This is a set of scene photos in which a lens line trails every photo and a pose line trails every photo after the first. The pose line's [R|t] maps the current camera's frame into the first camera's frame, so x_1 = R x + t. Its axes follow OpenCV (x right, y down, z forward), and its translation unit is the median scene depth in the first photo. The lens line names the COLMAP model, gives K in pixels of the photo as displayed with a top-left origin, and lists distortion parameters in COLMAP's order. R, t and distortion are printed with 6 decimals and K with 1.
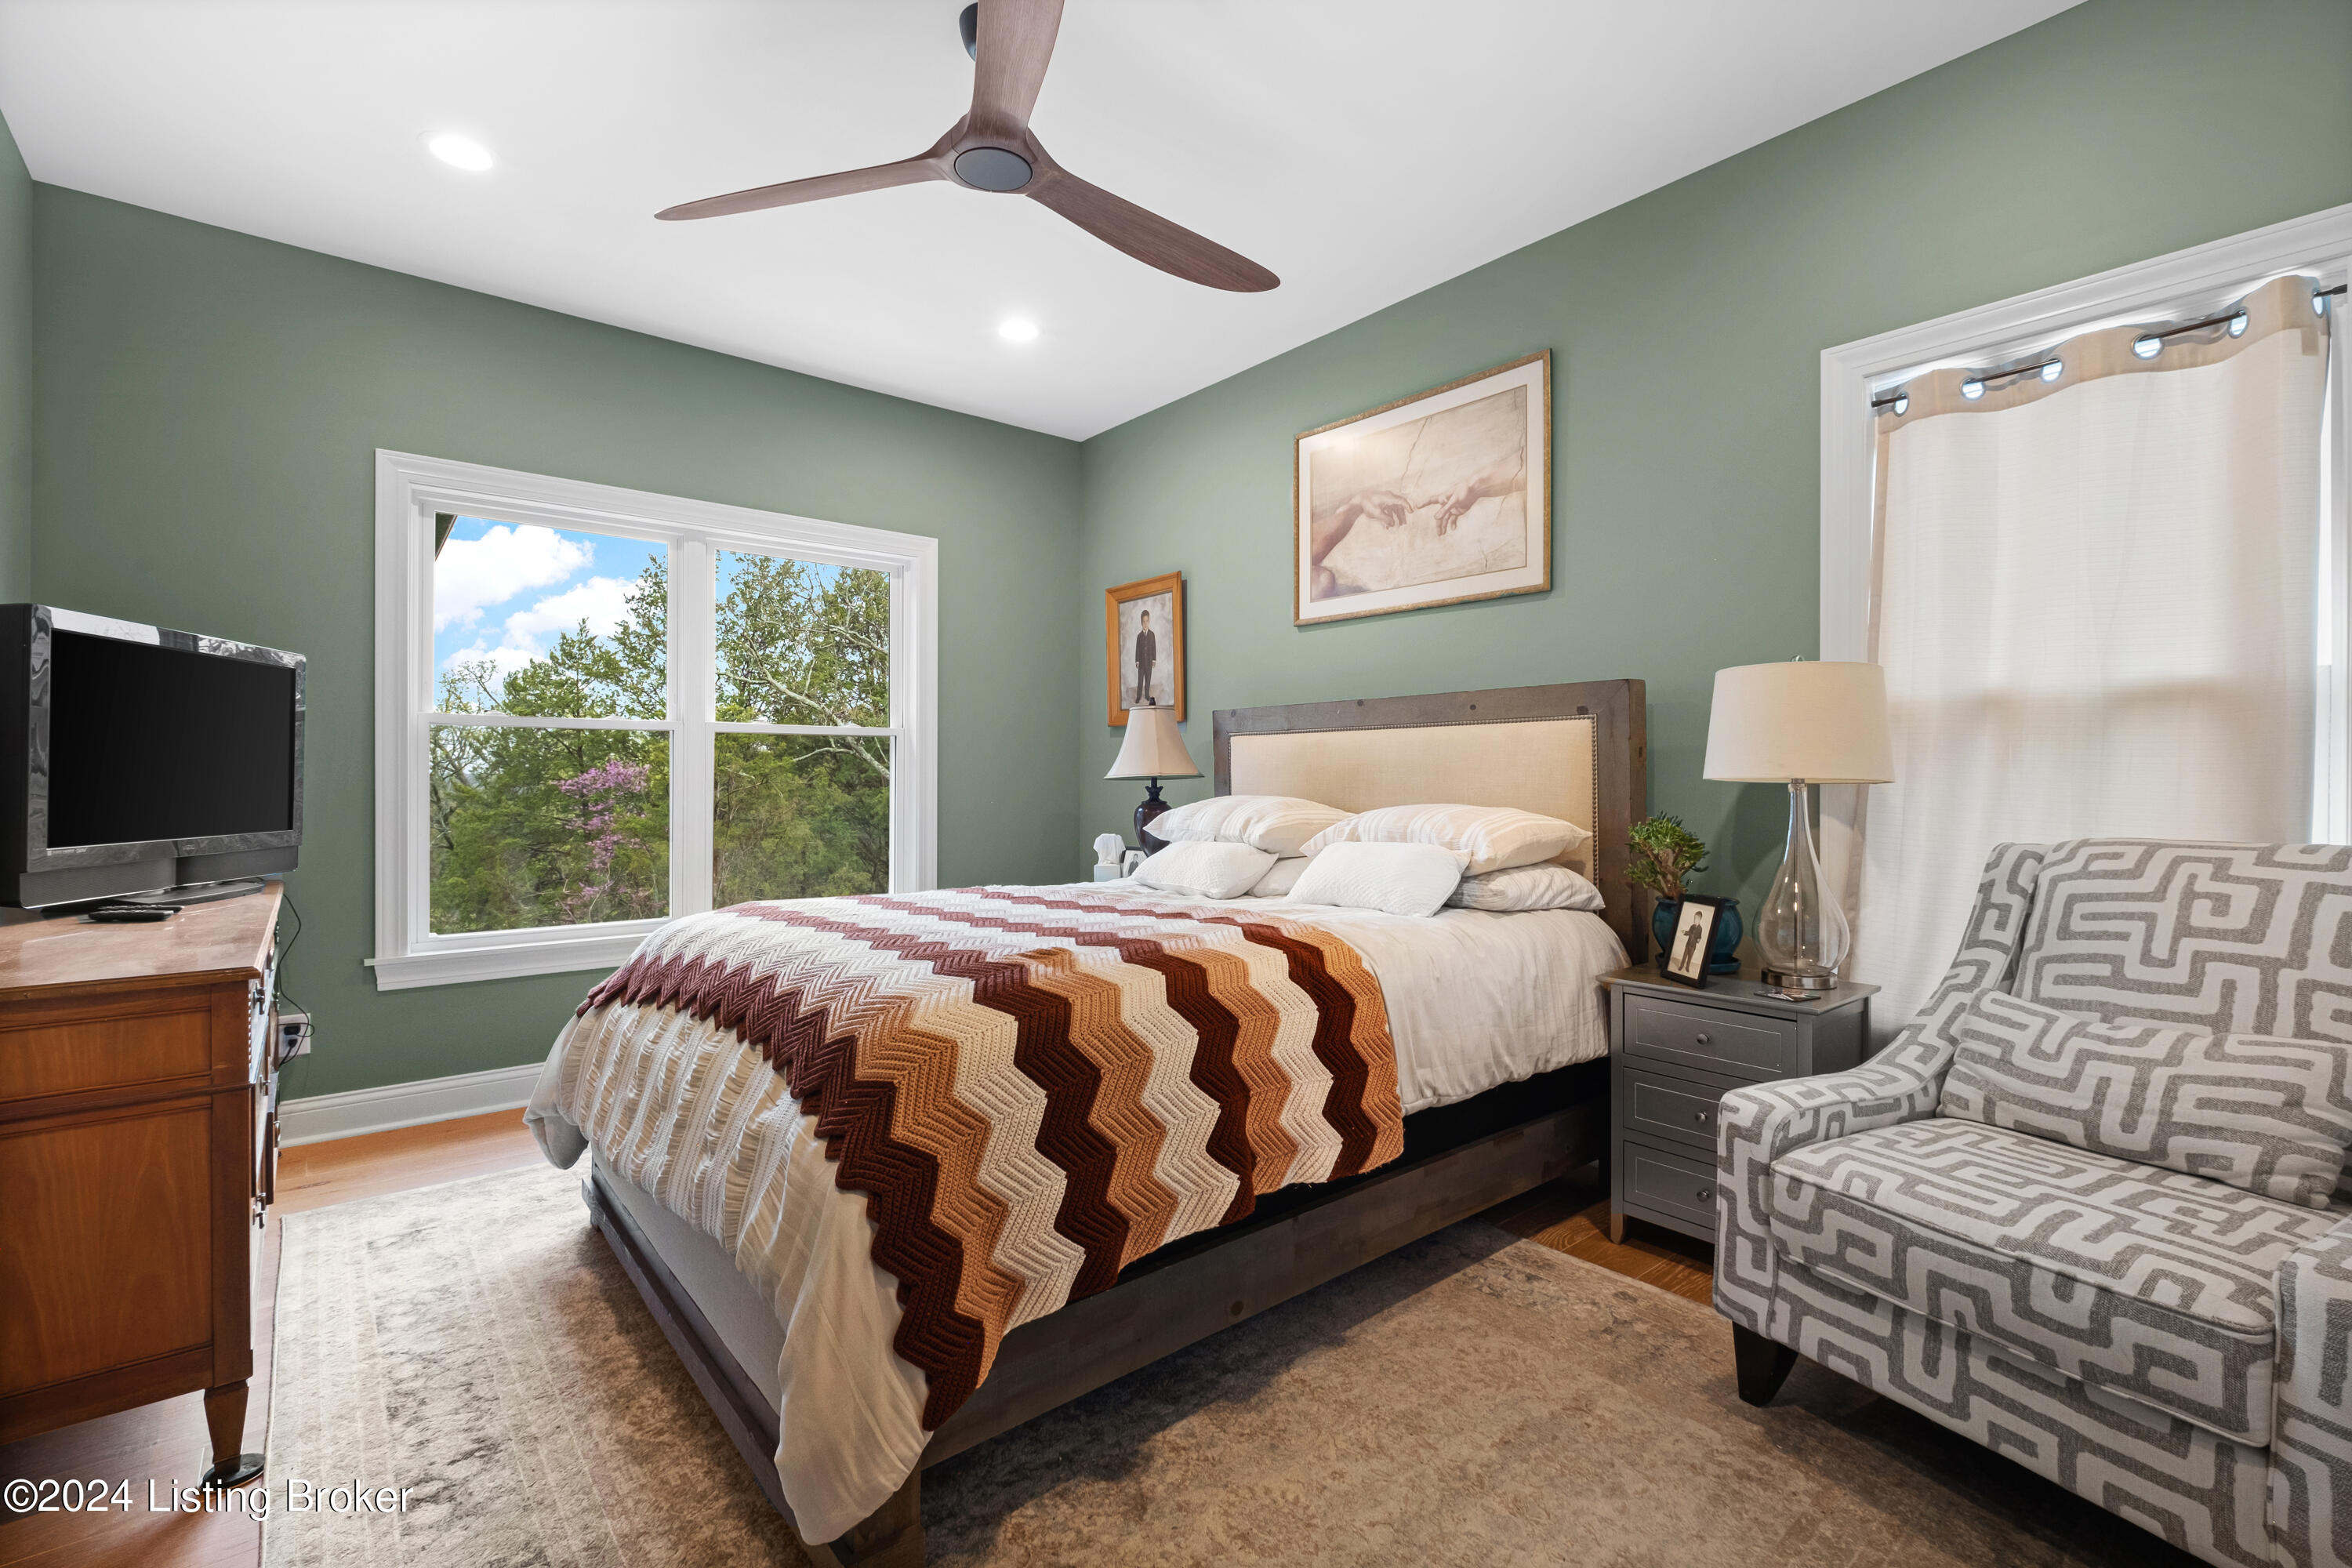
lens RADIAL K [[1034.9, 0, 1162.0], [0, 1034.9, 785.7], [0, 0, 1]] dist [-0.002369, -0.001931]
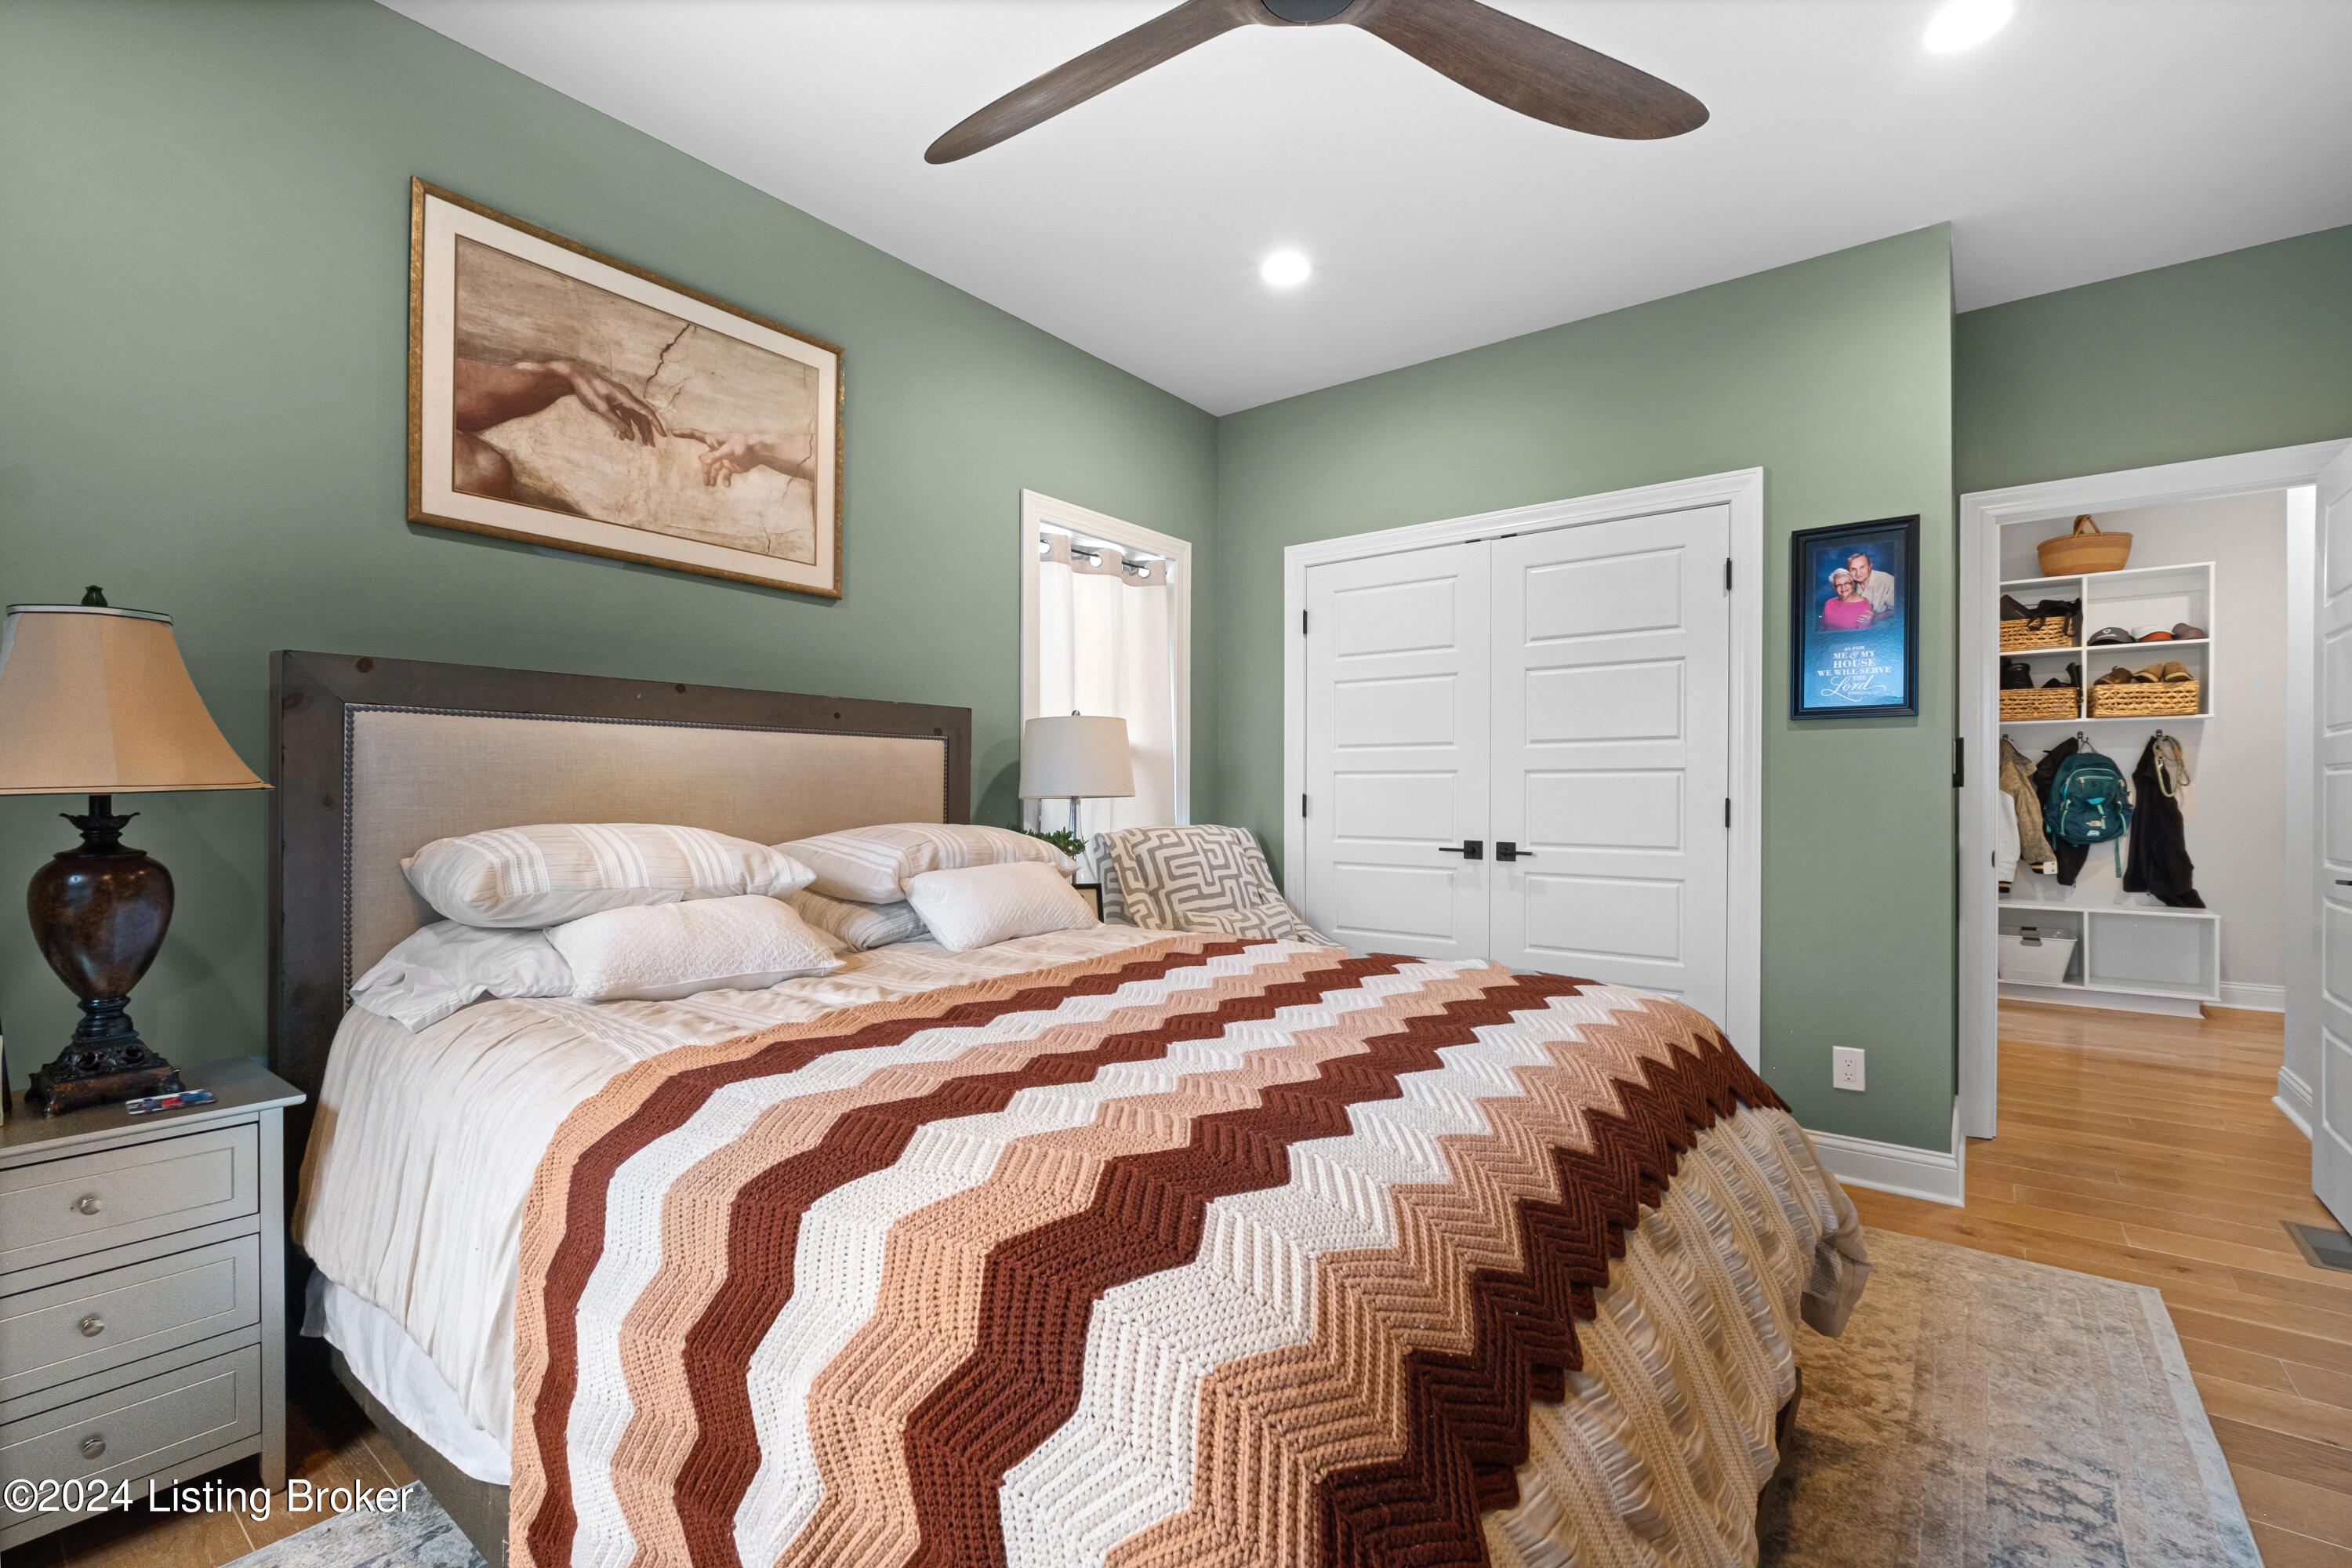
lens RADIAL K [[1034.9, 0, 1161.5], [0, 1034.9, 786.0], [0, 0, 1]] dist [-0.002369, -0.001931]
pose [[-0.210538, -0.002551, 0.977582, -0.580703], [-0.005735, 0.999983, 0.001374, -0.016403], [-0.977569, -0.005318, -0.210549, 0.837396]]
